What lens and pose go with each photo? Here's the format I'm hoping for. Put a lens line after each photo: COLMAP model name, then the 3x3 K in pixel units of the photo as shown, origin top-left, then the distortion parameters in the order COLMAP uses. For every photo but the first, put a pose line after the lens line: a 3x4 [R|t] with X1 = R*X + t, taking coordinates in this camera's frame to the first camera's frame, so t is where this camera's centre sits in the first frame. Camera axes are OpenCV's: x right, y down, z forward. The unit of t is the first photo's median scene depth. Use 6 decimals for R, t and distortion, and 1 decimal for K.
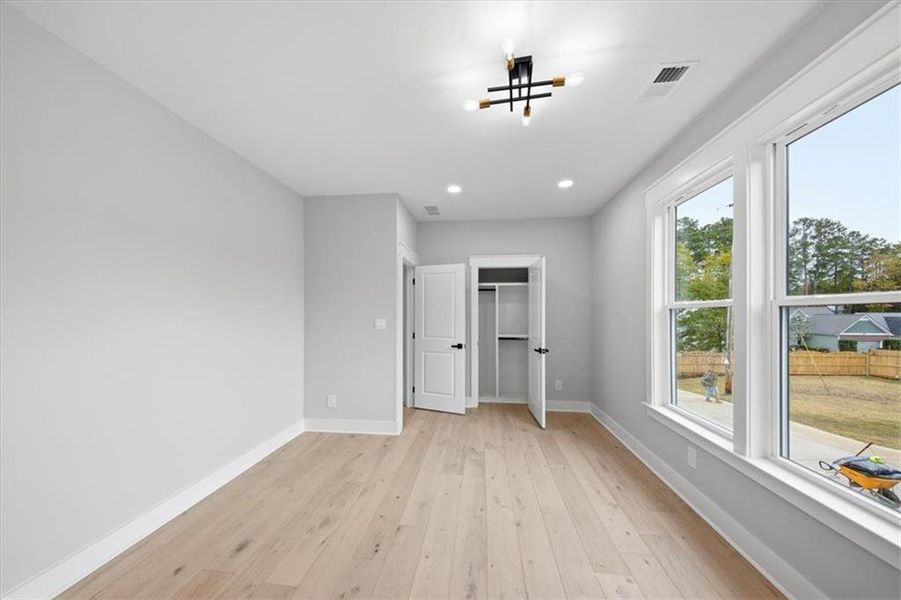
lens RADIAL K [[308.8, 0, 447.1], [0, 308.8, 307.6], [0, 0, 1]] dist [0.000945, -0.005909]
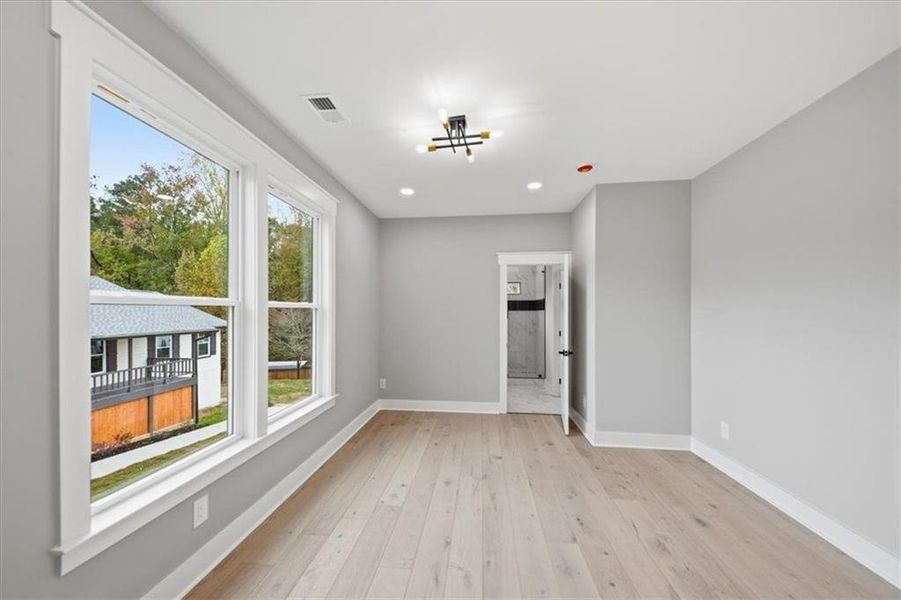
lens RADIAL K [[308.8, 0, 447.1], [0, 308.8, 307.6], [0, 0, 1]] dist [0.000945, -0.005909]
pose [[-0.999993, -0.003695, 0.000400, 0.257225], [-0.003698, 0.999956, -0.008573, 0.007715], [-0.000368, -0.008575, -0.999963, 2.089248]]
